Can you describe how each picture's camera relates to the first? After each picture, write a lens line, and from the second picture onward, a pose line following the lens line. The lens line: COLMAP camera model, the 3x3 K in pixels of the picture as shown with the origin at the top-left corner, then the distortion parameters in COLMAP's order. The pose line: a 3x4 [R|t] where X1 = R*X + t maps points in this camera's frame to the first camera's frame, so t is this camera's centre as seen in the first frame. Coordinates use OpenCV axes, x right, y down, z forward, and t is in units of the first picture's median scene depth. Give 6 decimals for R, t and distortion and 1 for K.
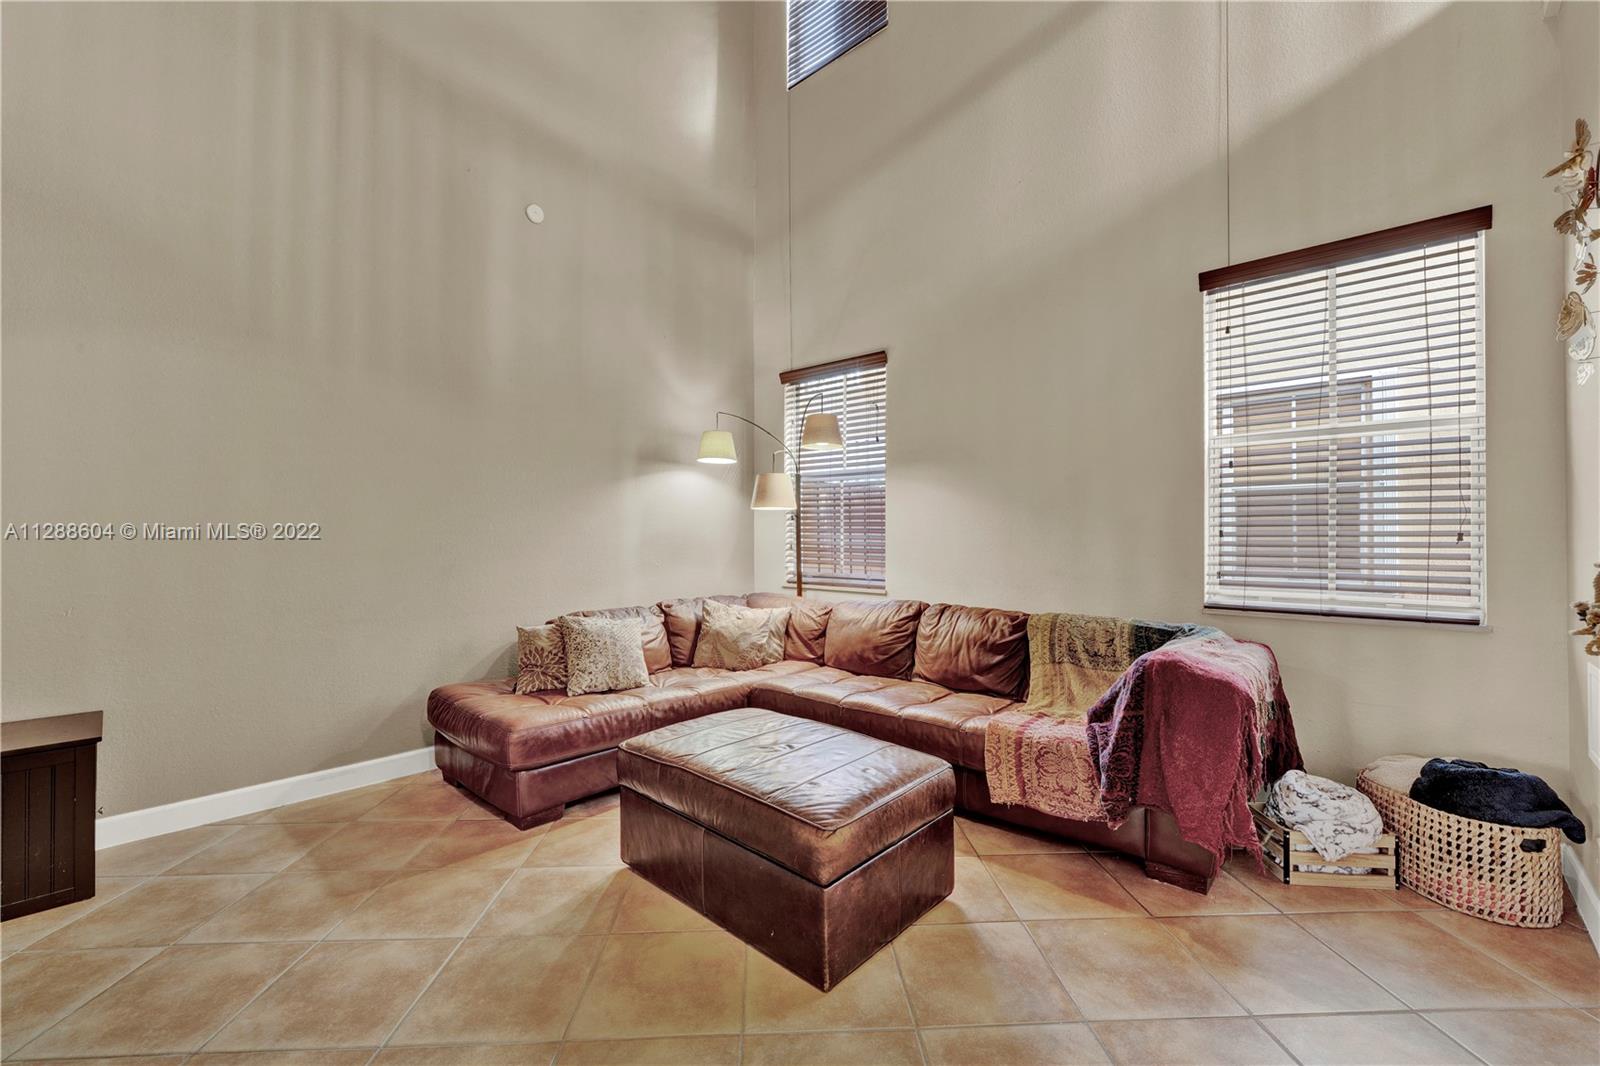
lens RADIAL K [[667.0, 0, 800.0], [0, 667.0, 533.0], [0, 0, 1]] dist [0.001651, 0.000128]
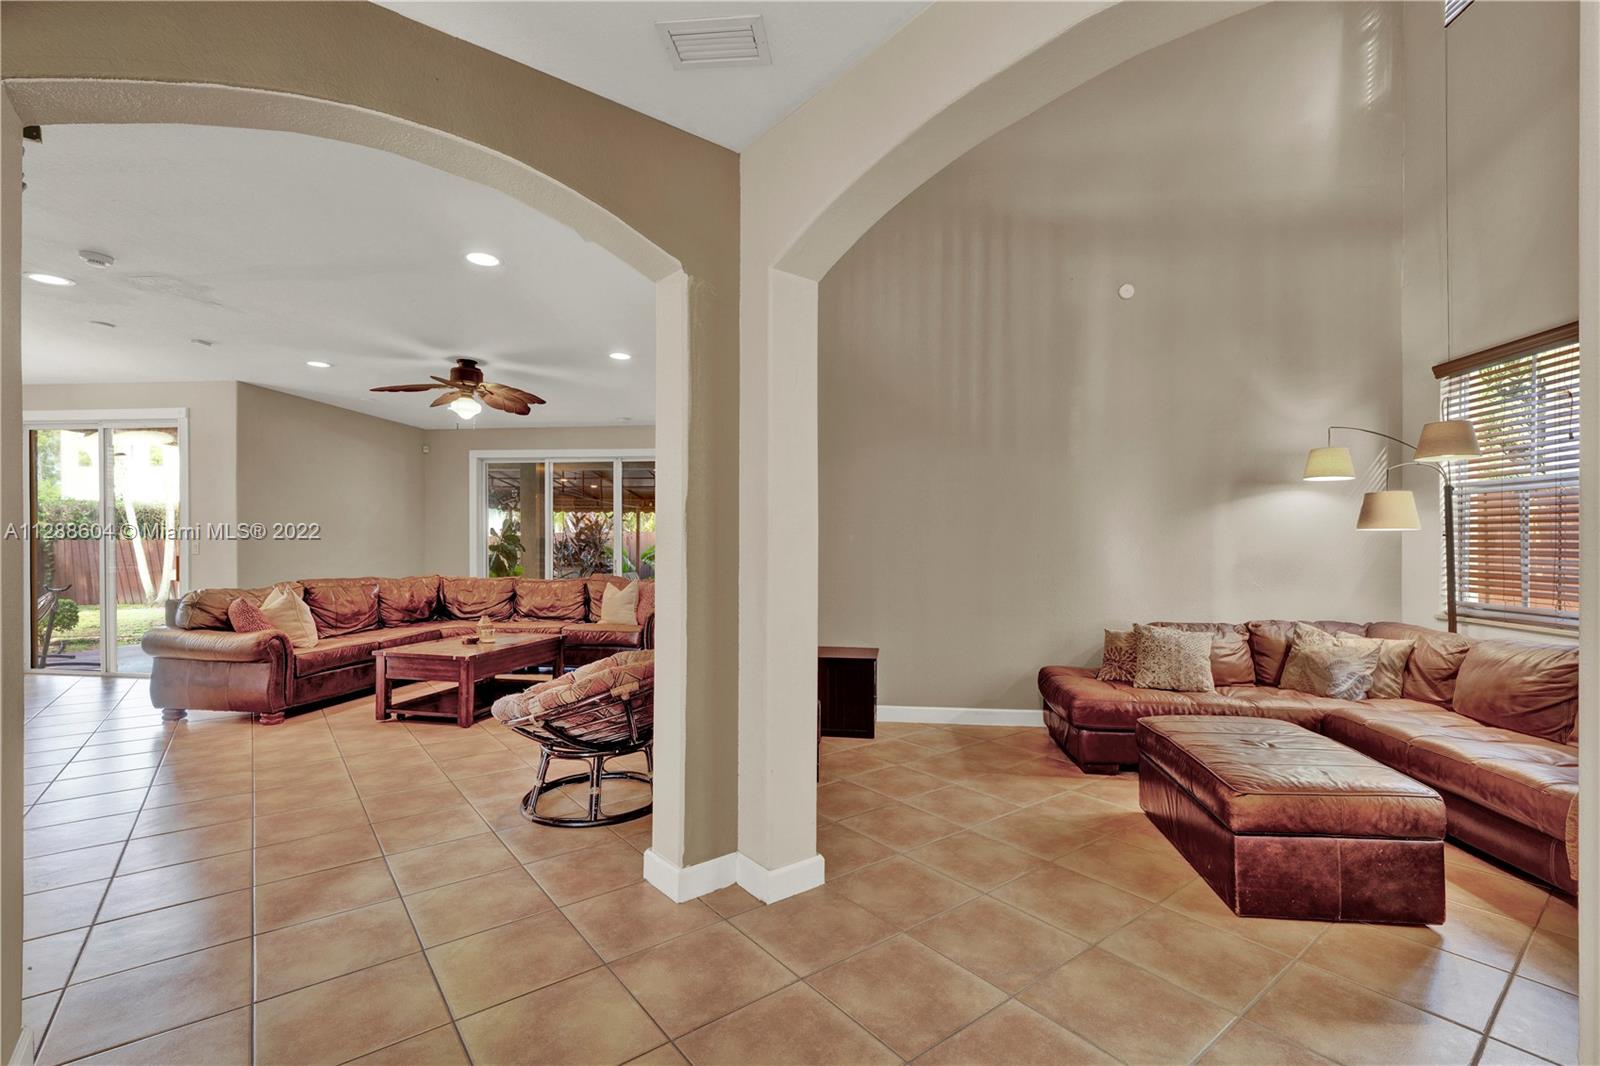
lens RADIAL K [[699.1, 0, 799.7], [0, 699.1, 550.1], [0, 0, 1]] dist [0.000571, 0.000360]
pose [[0.579204, 0.004019, -0.815173, 0.294742], [0.000670, 0.999985, 0.005406, -0.015578], [0.815182, -0.003677, 0.579193, -0.219574]]
